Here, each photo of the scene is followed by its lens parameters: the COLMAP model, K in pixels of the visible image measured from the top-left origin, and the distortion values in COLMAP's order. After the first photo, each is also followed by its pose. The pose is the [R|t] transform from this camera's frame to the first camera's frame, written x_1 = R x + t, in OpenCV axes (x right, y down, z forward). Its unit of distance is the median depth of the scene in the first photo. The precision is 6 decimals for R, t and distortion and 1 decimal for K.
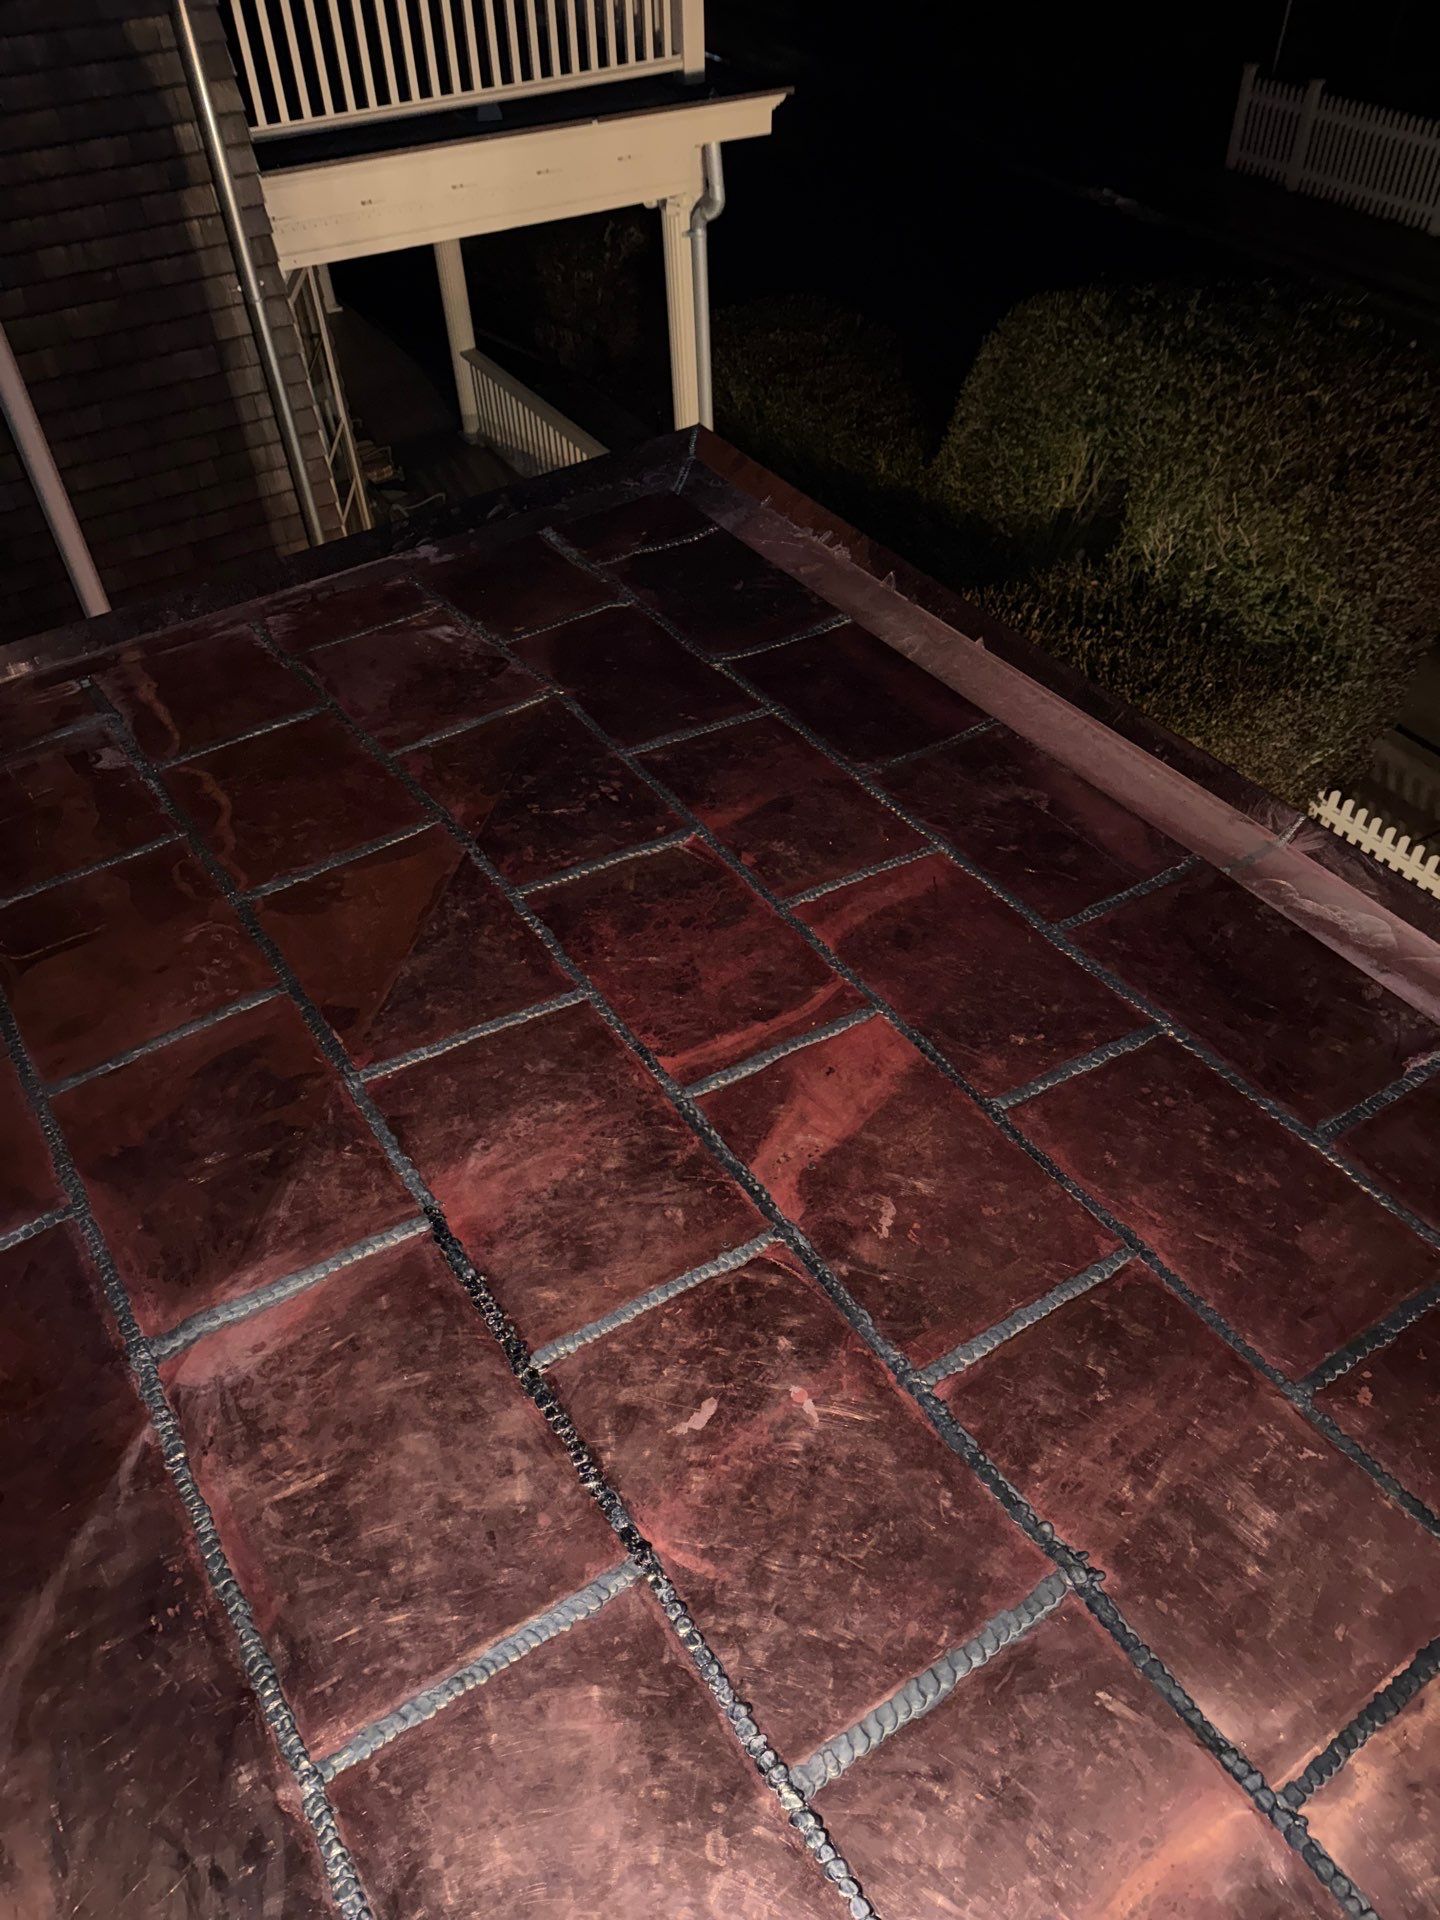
lens RADIAL K [[1349.6, 0, 711.4], [0, 1349.6, 975.0], [0, 0, 1]] dist [0.073897, -0.055580]
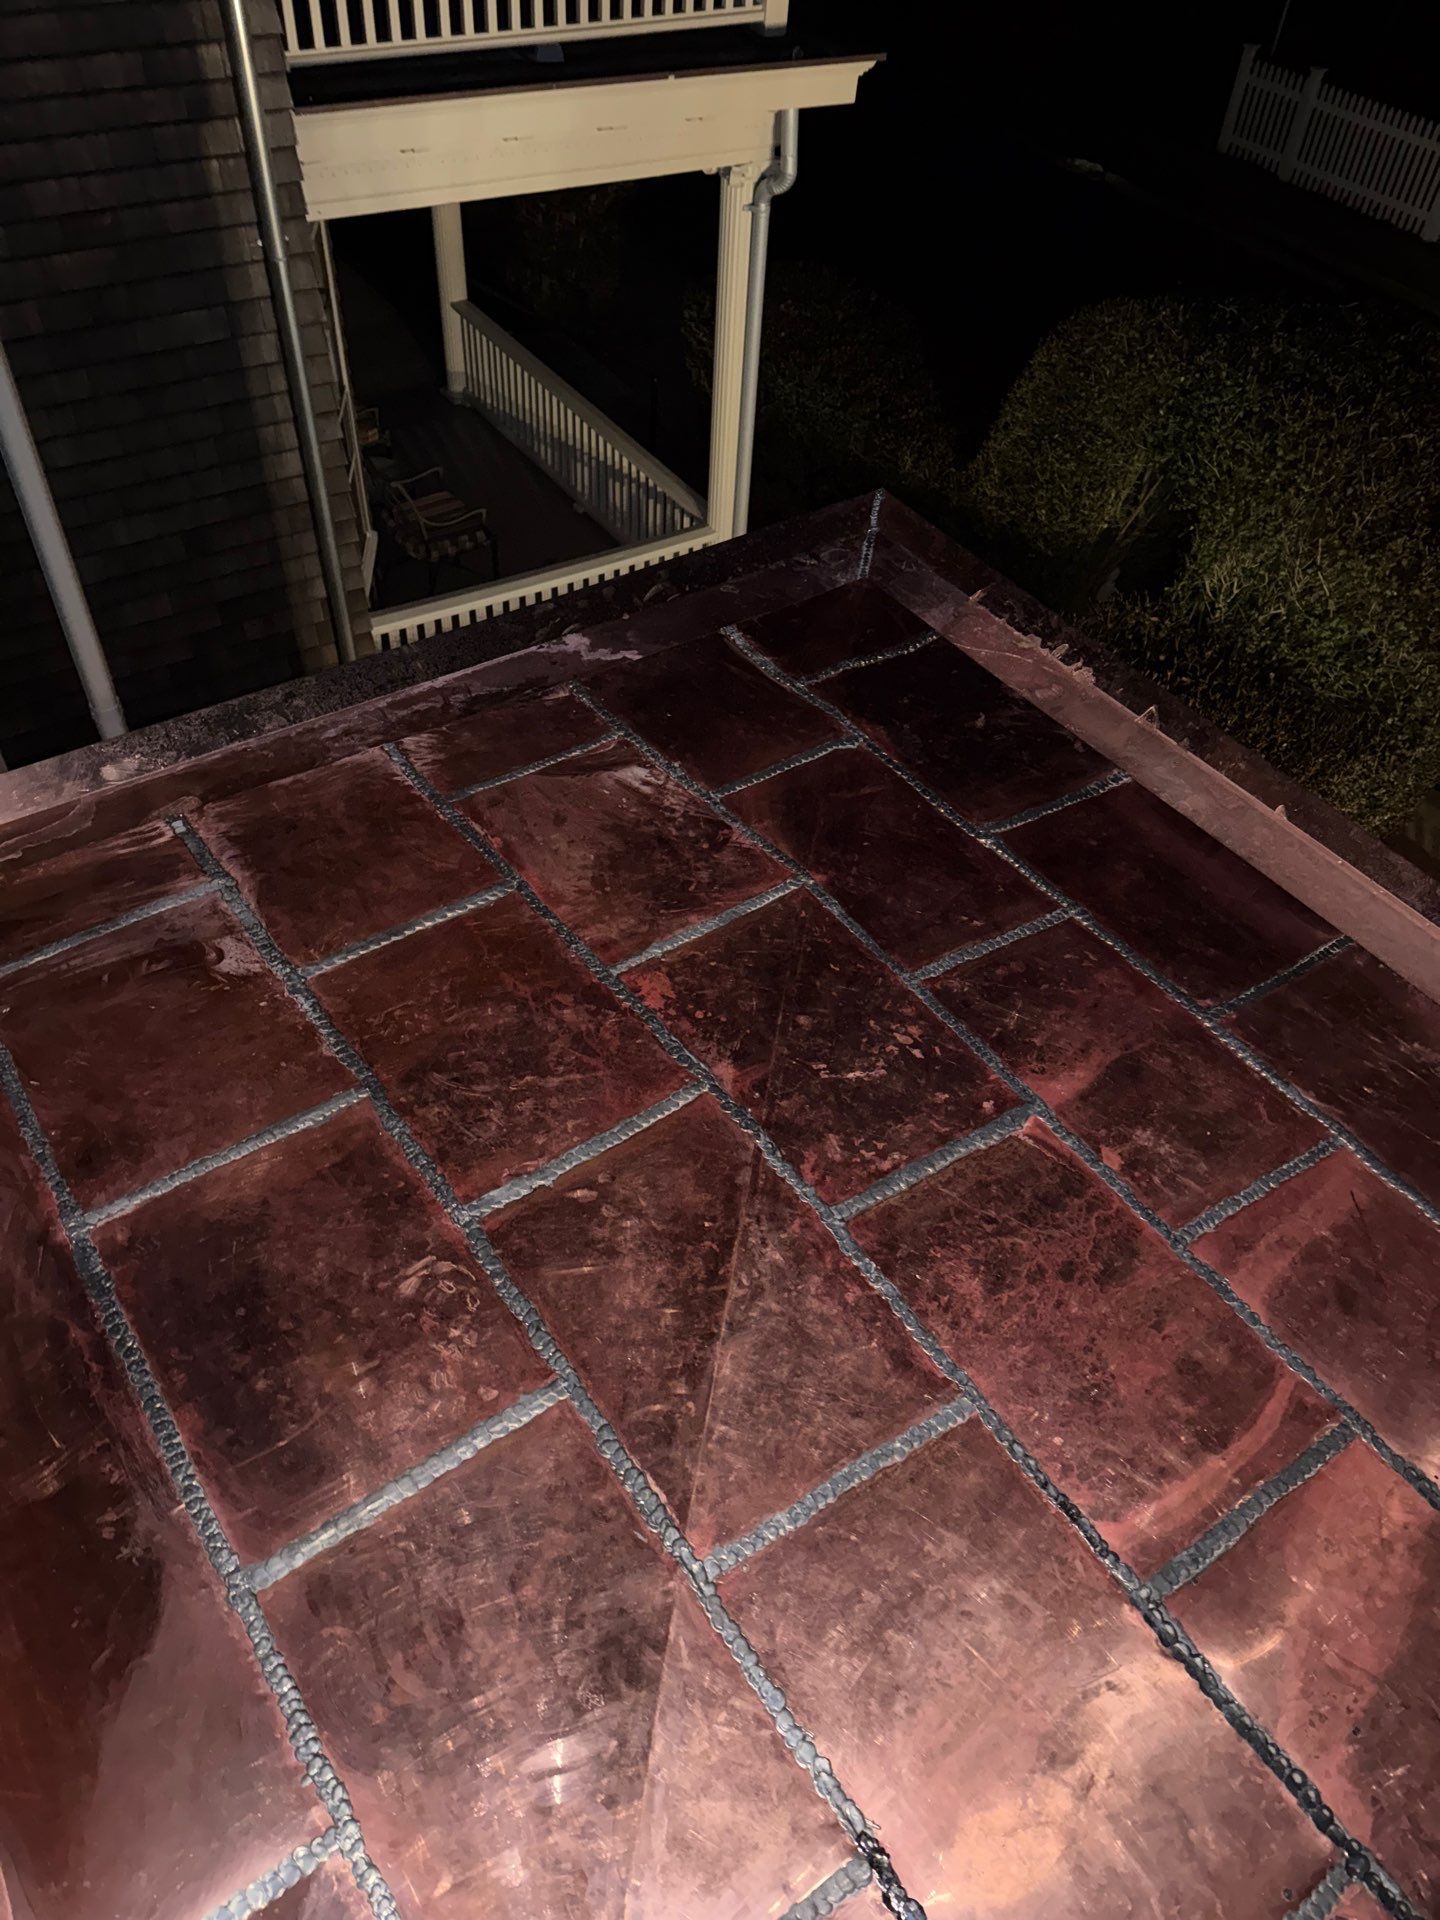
lens RADIAL K [[1349.6, 0, 702.2], [0, 1349.6, 969.8], [0, 0, 1]] dist [0.073897, -0.055580]
pose [[0.996399, 0.040305, 0.074594, -0.117225], [-0.043107, 0.998409, 0.036340, -0.093077], [-0.073010, -0.039425, 0.996552, 0.112569]]
